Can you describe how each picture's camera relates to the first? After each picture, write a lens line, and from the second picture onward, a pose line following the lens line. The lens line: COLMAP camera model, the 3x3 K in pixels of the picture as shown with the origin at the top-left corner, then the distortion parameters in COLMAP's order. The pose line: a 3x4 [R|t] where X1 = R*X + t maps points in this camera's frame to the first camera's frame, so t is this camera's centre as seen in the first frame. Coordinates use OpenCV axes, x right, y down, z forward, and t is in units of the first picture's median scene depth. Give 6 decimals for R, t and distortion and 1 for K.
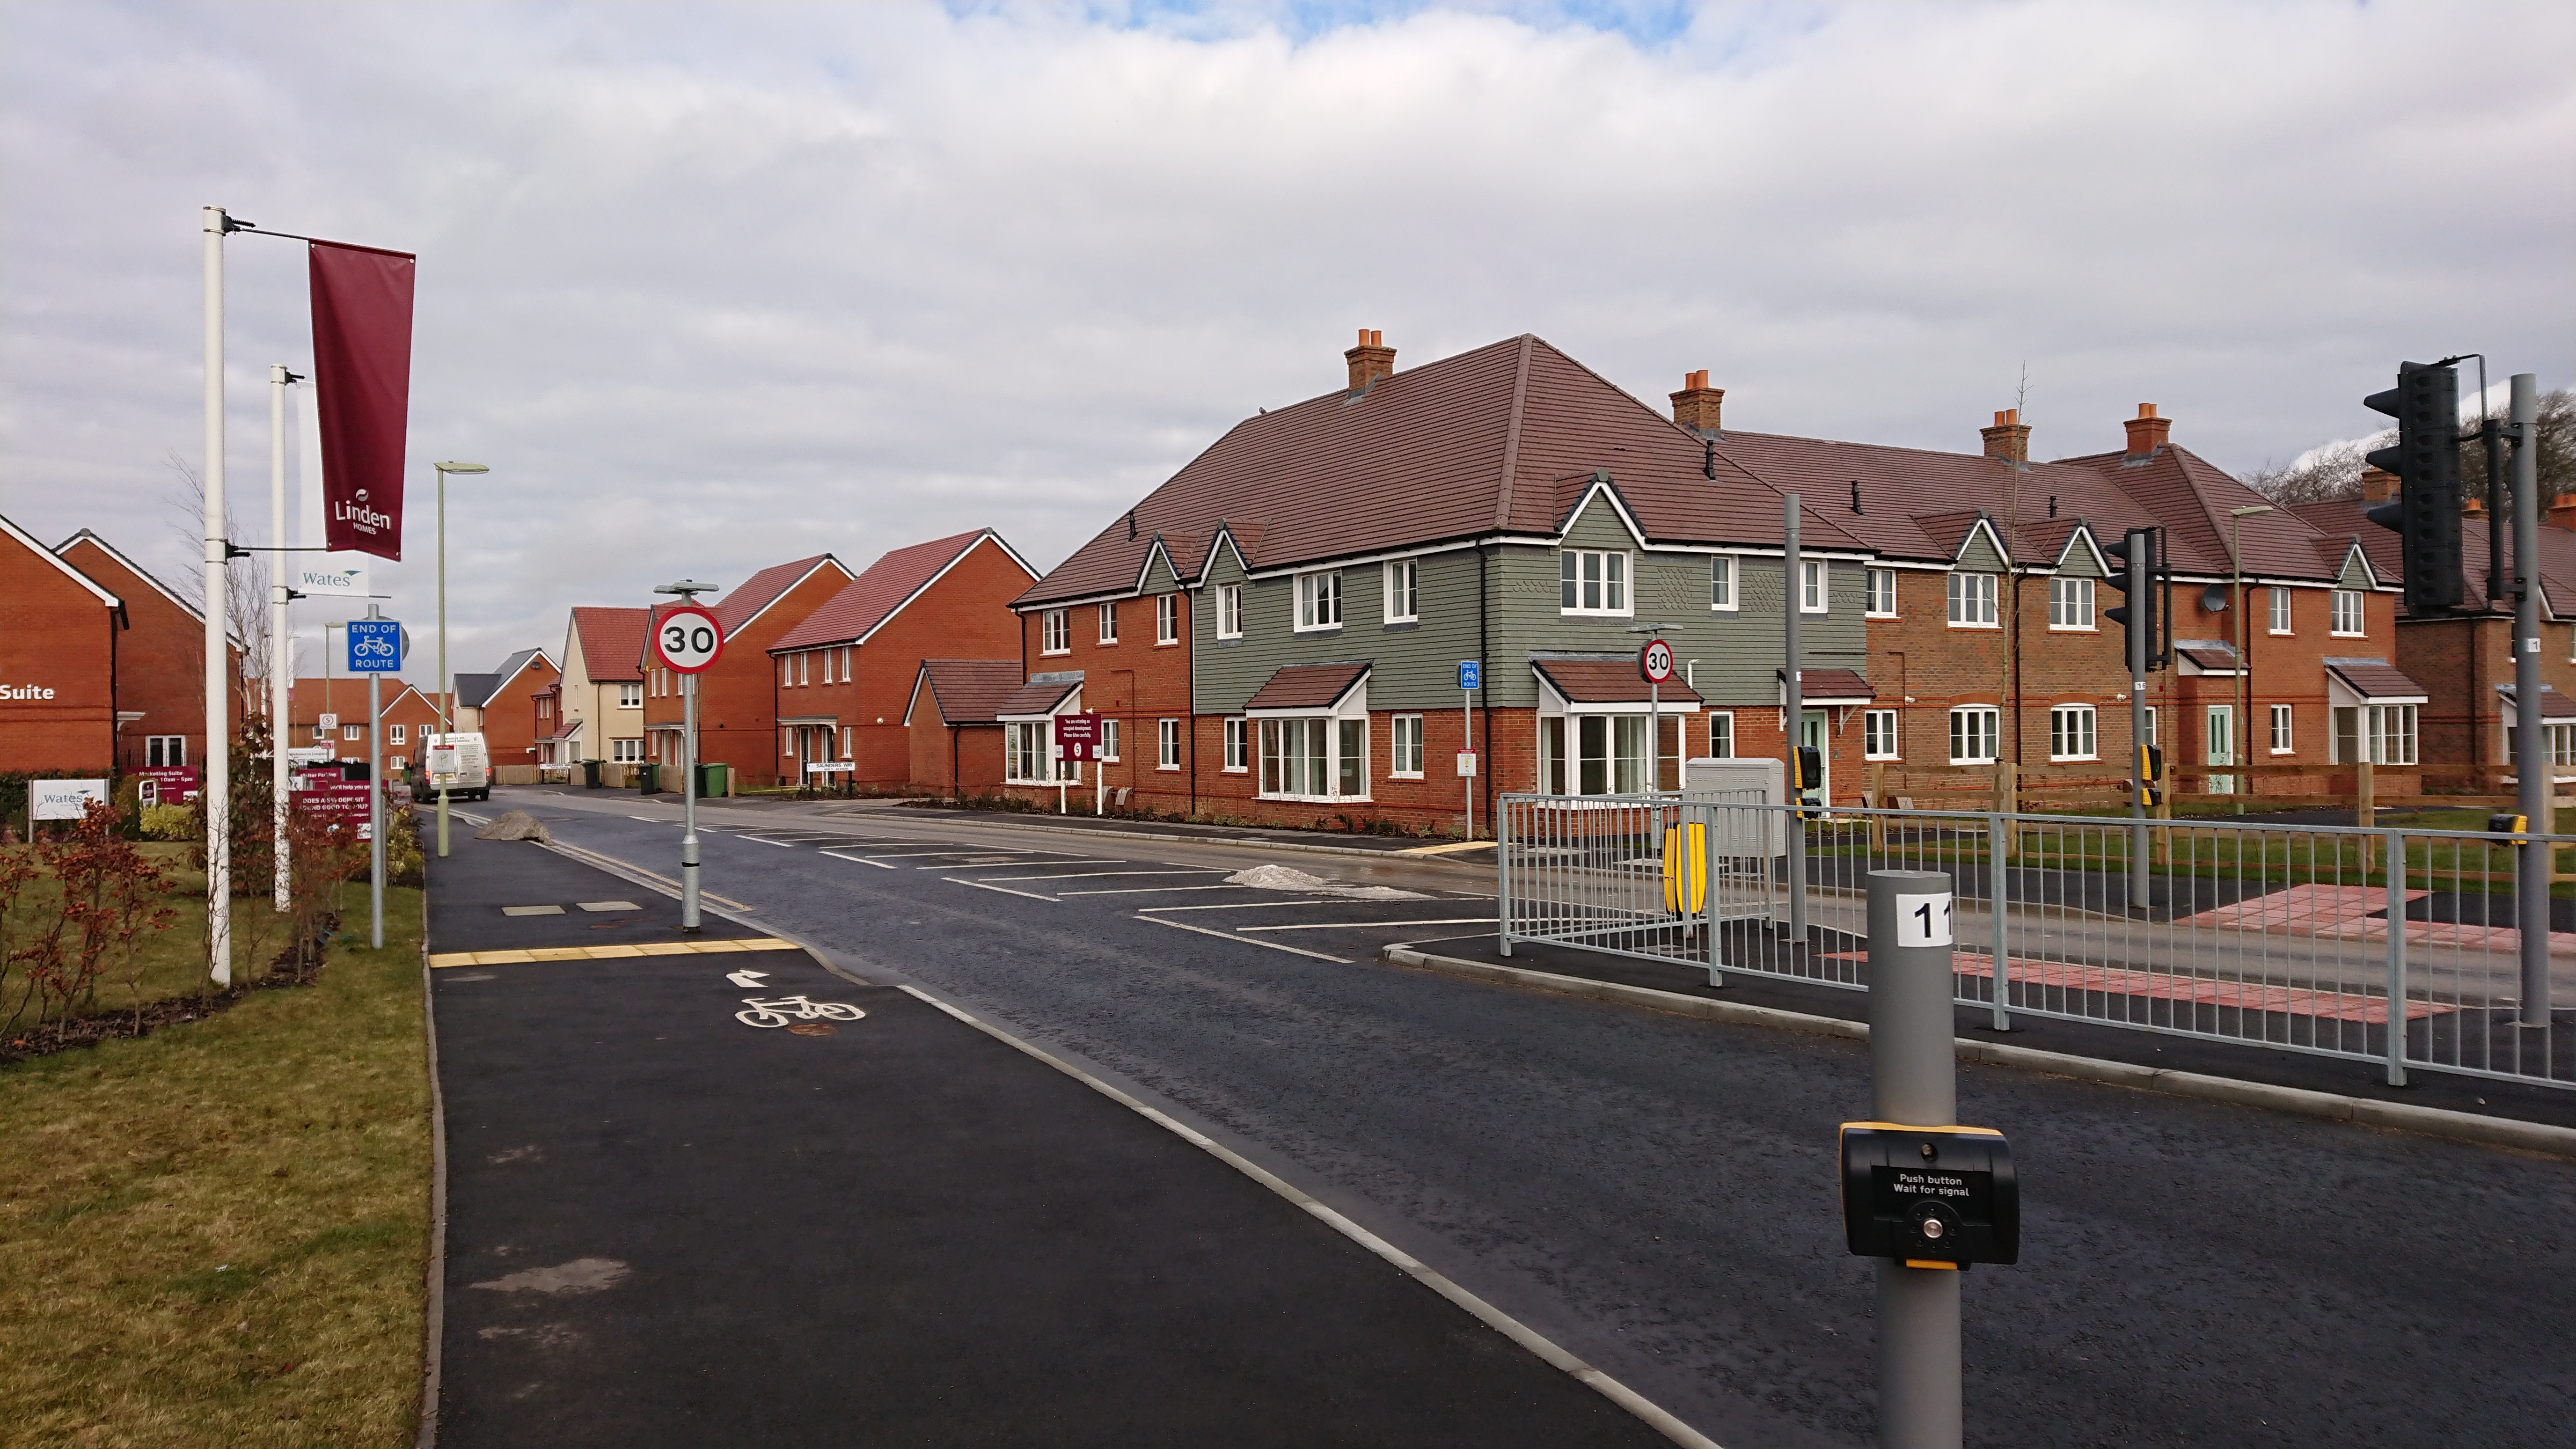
lens RADIAL K [[1754.6, 0, 1336.1], [0, 1754.6, 717.0], [0, 0, 1]] dist [0.177200, -0.252510]
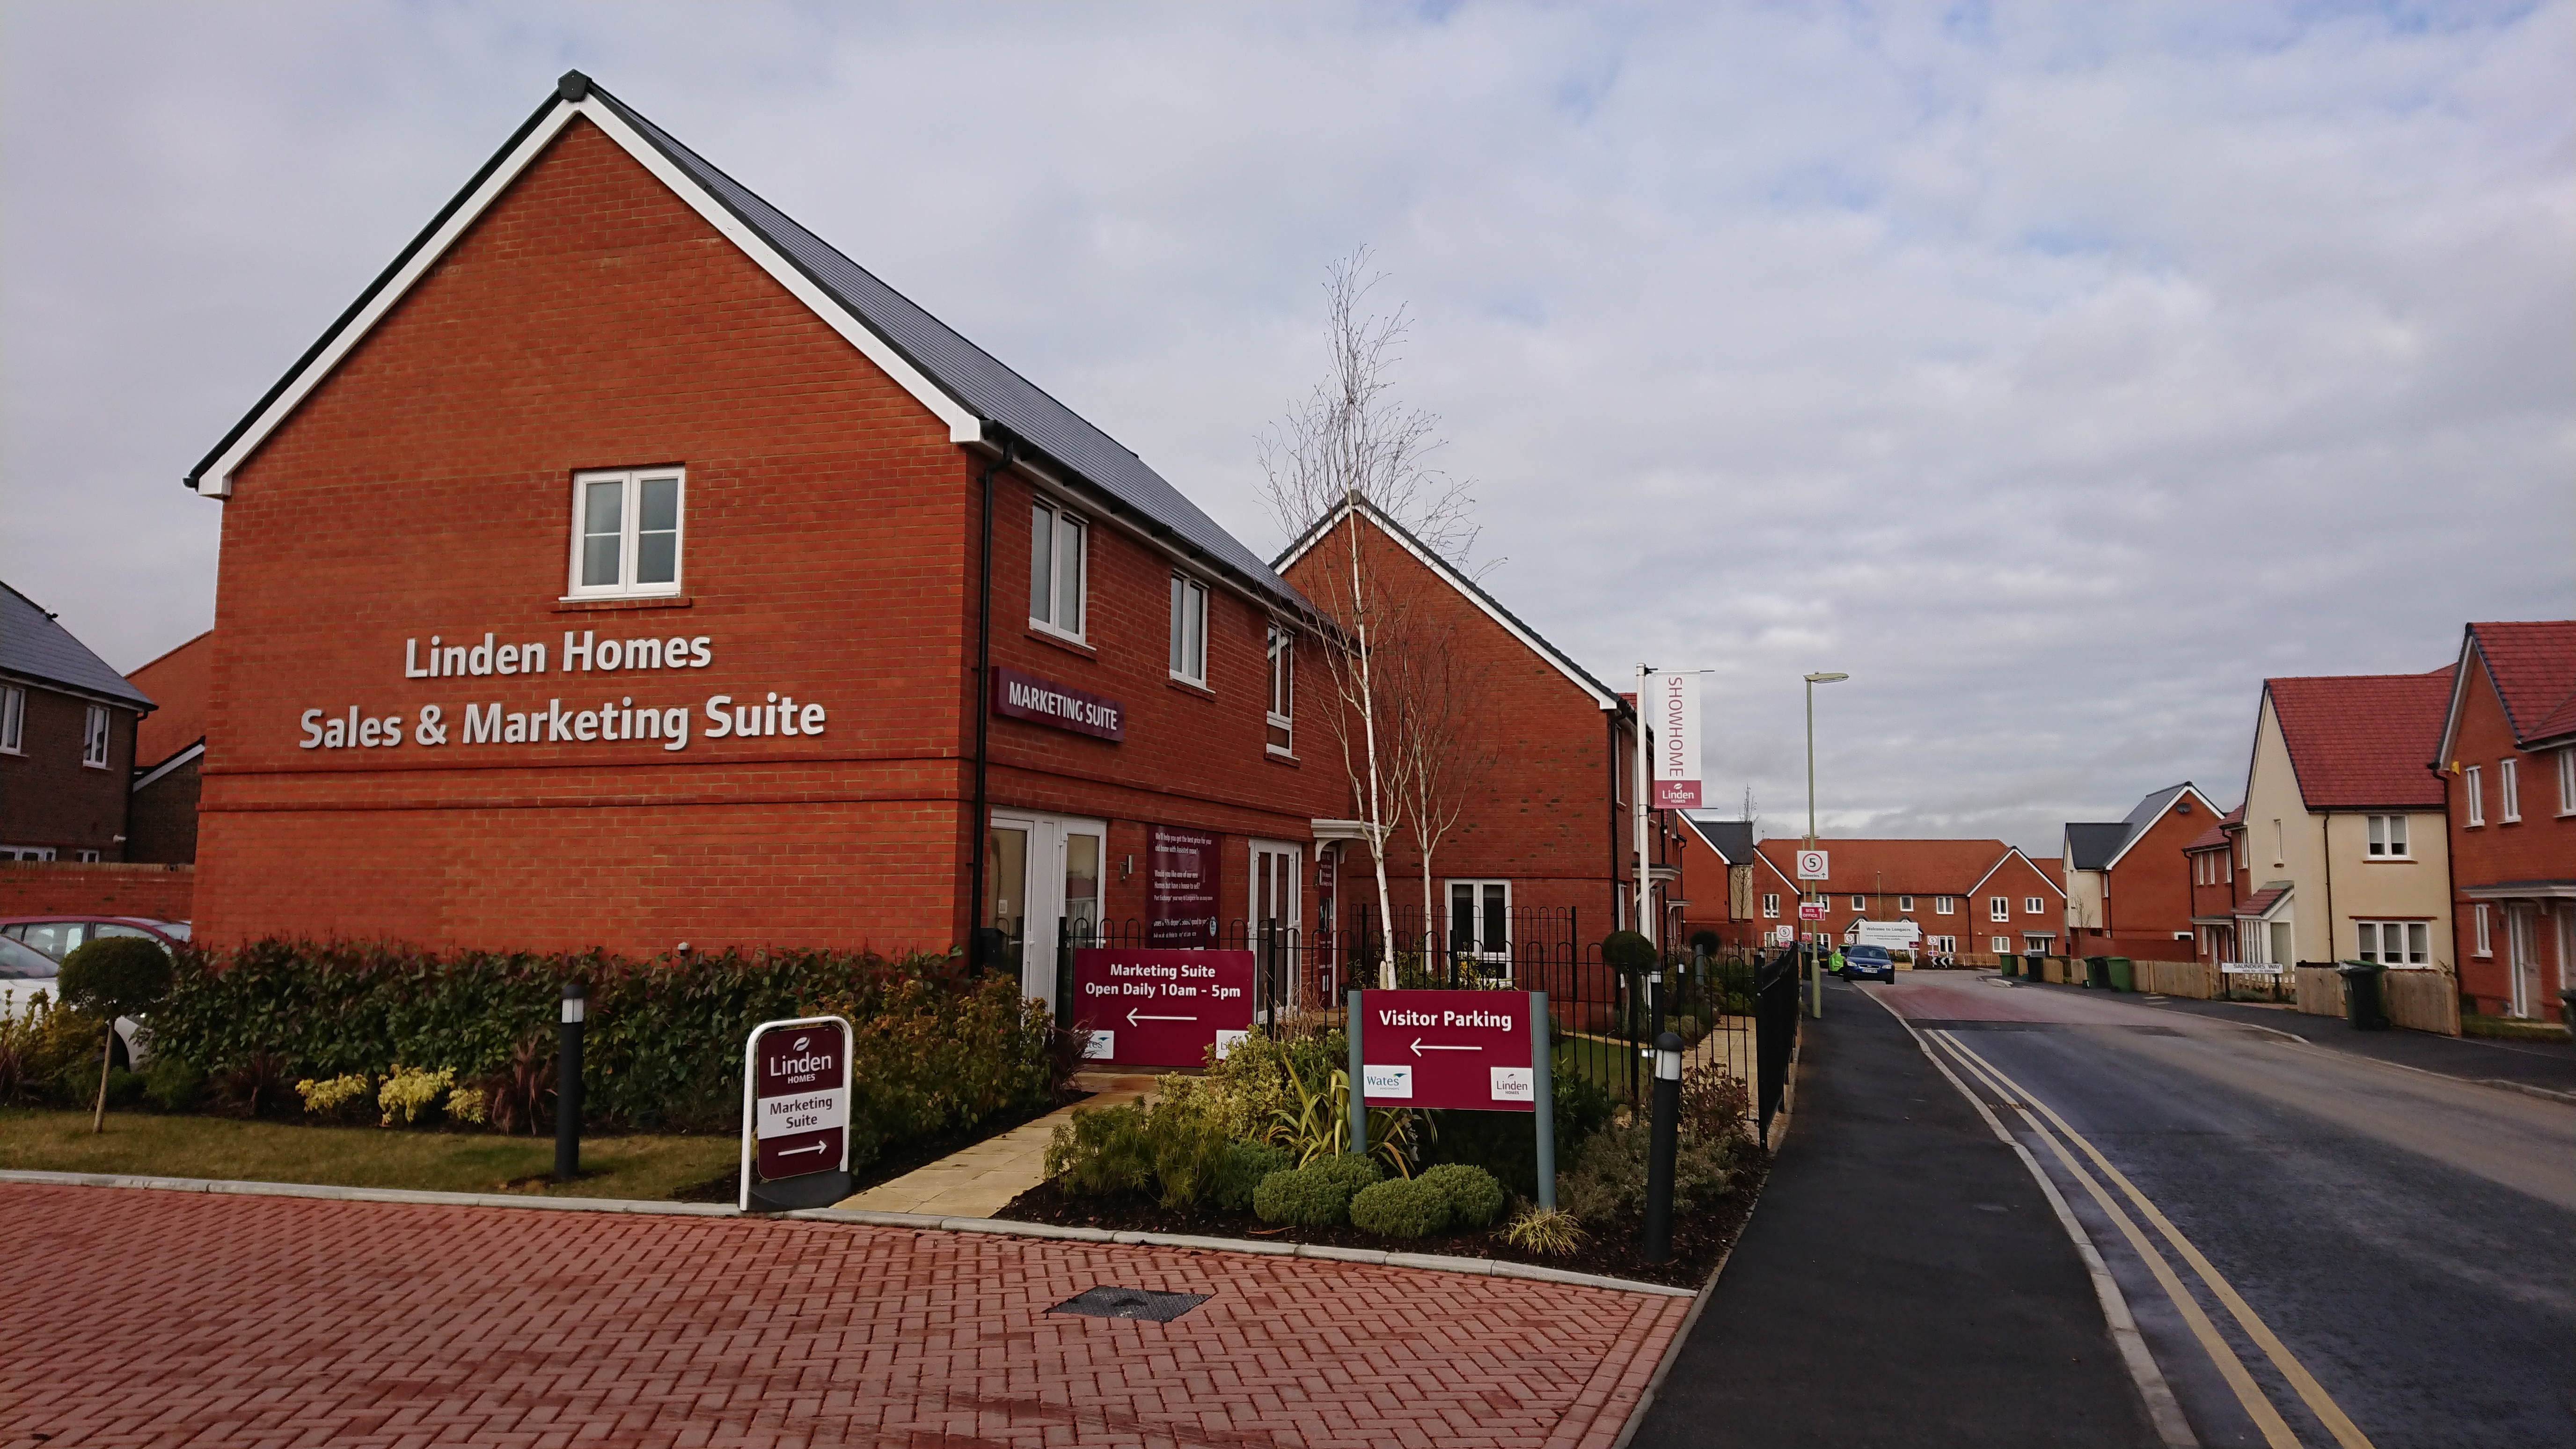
lens RADIAL K [[1754.6, 0, 1336.1], [0, 1754.6, 717.0], [0, 0, 1]] dist [0.177200, -0.252510]
pose [[0.664655, -0.063095, -0.744481, -0.112348], [-0.013995, 0.995202, -0.096838, 0.004663], [0.747019, 0.074783, 0.660583, 0.234906]]
